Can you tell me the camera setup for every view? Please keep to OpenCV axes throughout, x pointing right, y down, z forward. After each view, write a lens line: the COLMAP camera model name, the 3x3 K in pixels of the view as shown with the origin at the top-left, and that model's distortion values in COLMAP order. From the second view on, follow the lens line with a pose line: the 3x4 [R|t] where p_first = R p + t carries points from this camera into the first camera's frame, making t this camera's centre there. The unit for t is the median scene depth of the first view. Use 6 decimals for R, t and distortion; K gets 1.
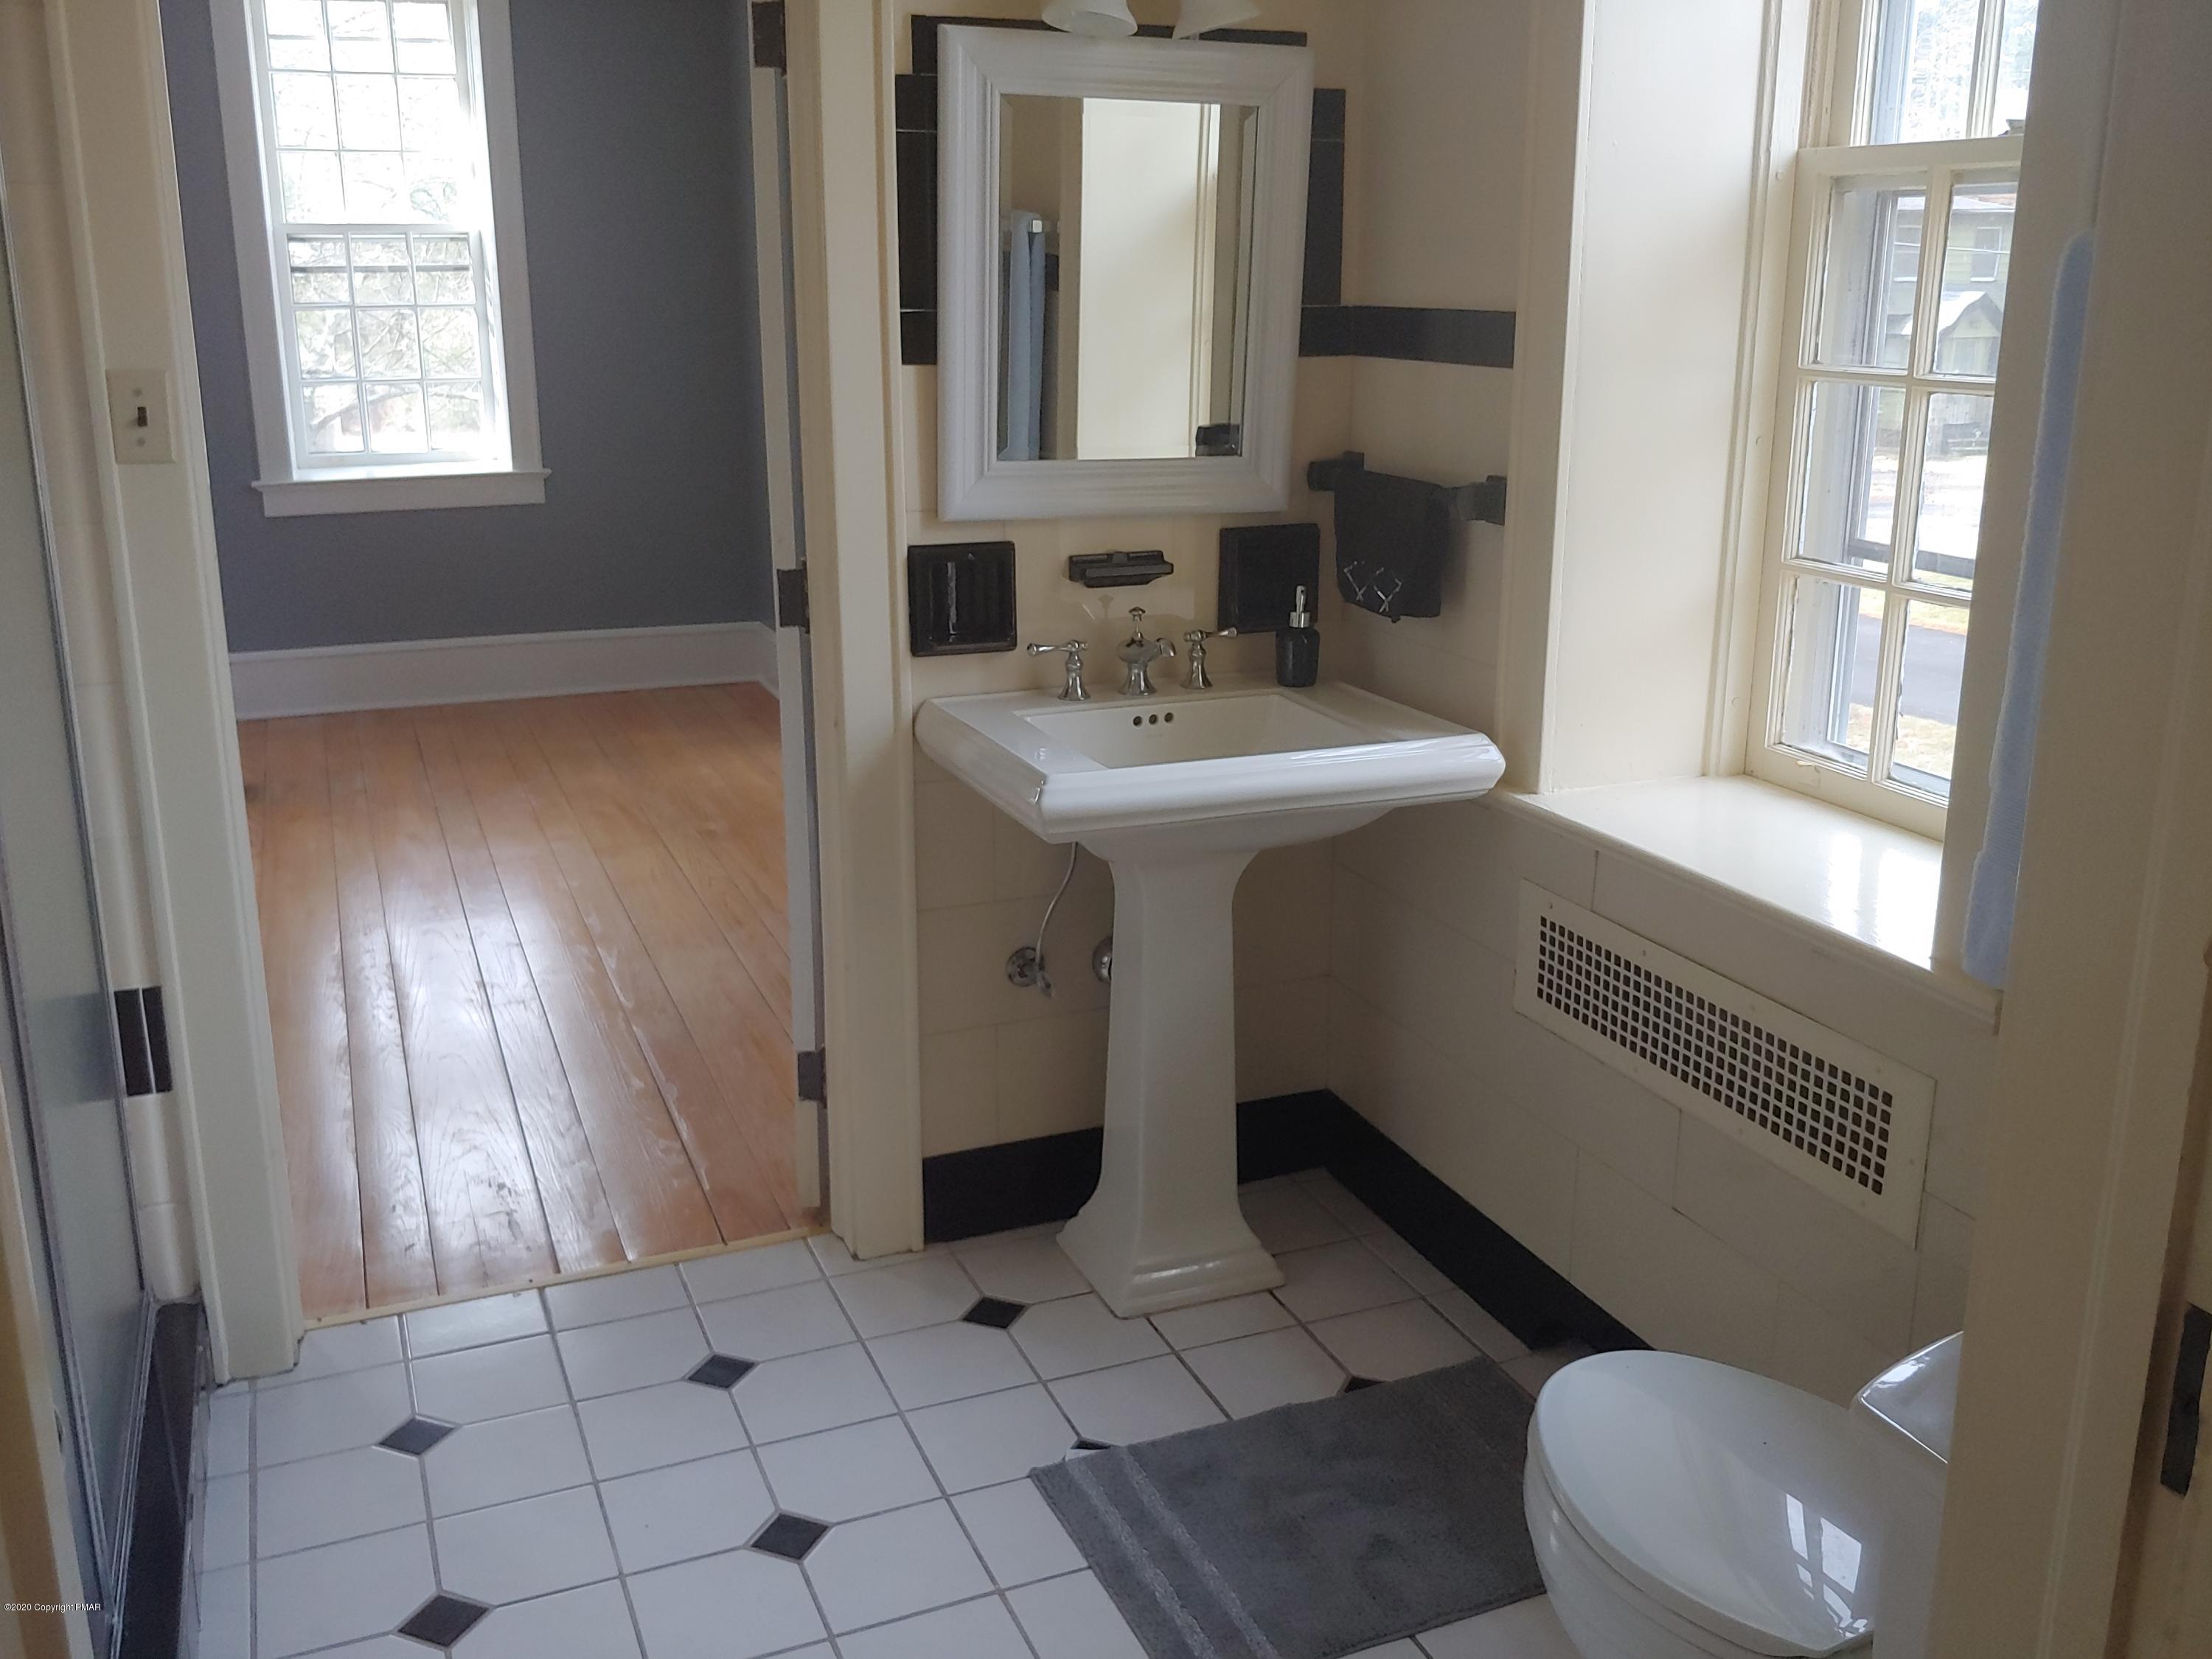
lens RADIAL K [[1976.6, 0, 1094.6], [0, 1976.6, 818.5], [0, 0, 1]] dist [0.010090, -0.056398]
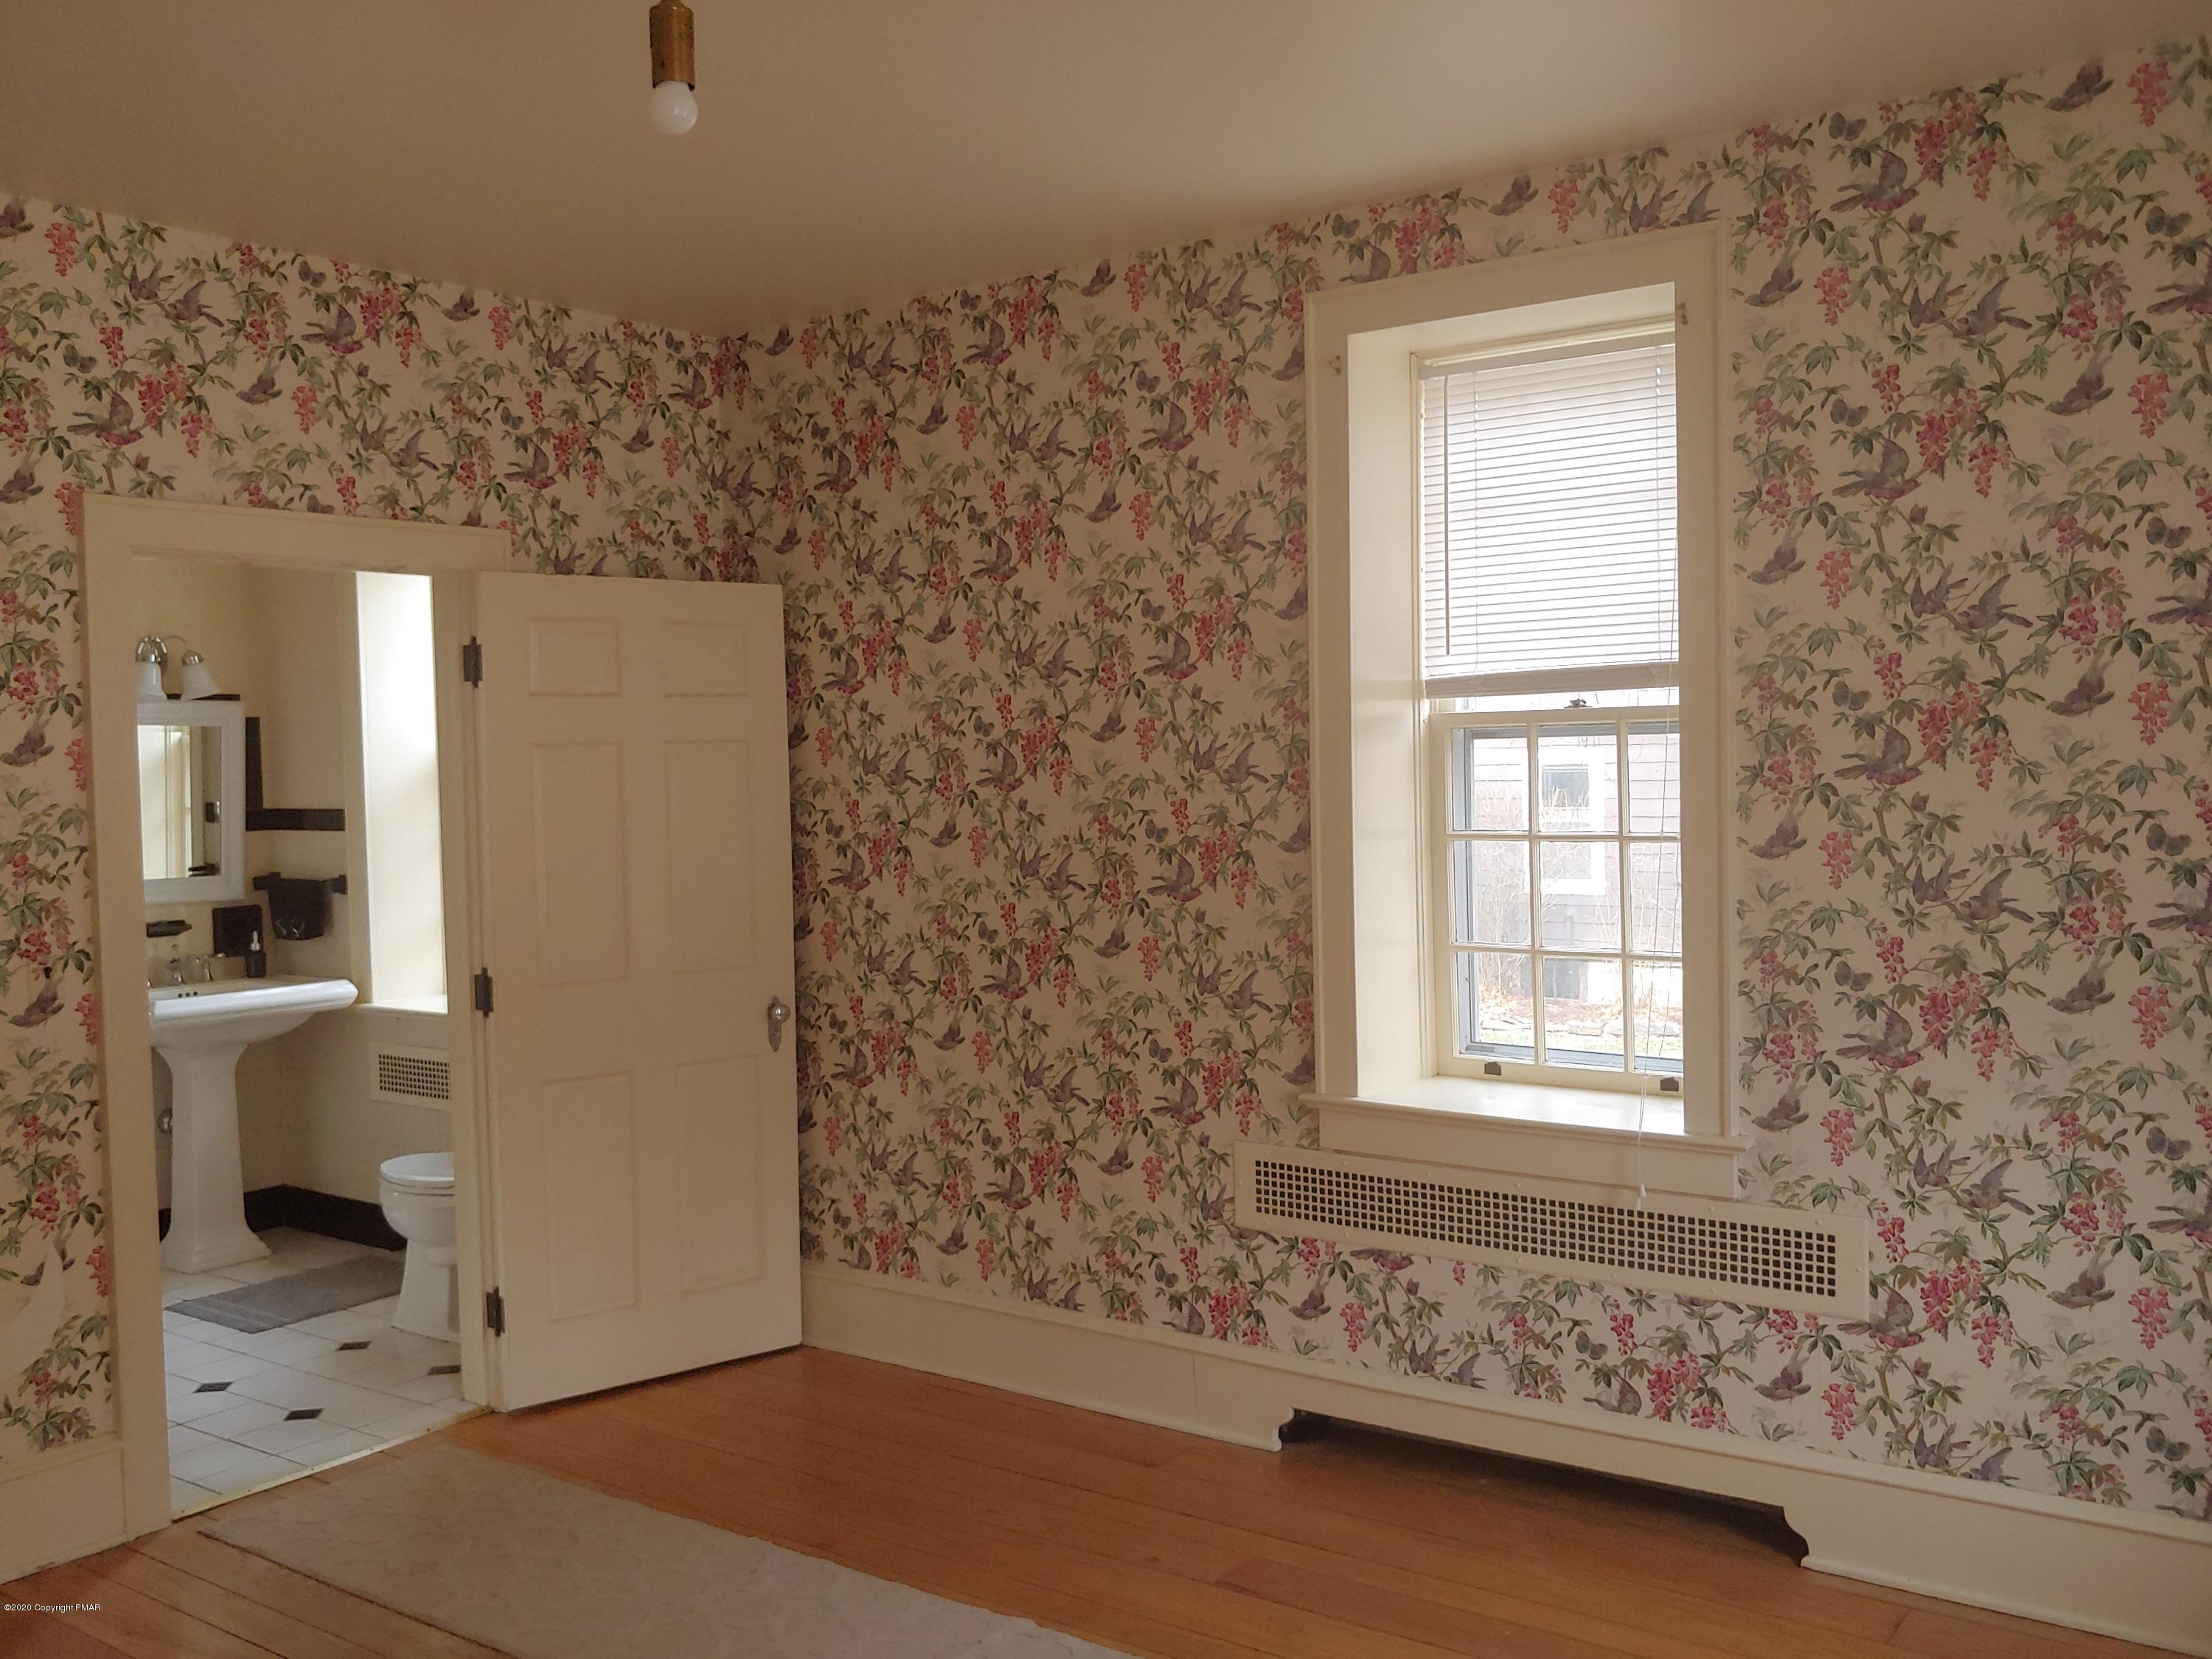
lens RADIAL K [[1995.7, 0, 1111.2], [0, 1995.7, 839.5], [0, 0, 1]] dist [0.009217, -0.030336]
pose [[0.851685, -0.039394, 0.522571, -0.243850], [0.156752, 0.970667, -0.182302, 0.341041], [-0.500061, 0.237178, 0.832878, -1.368344]]
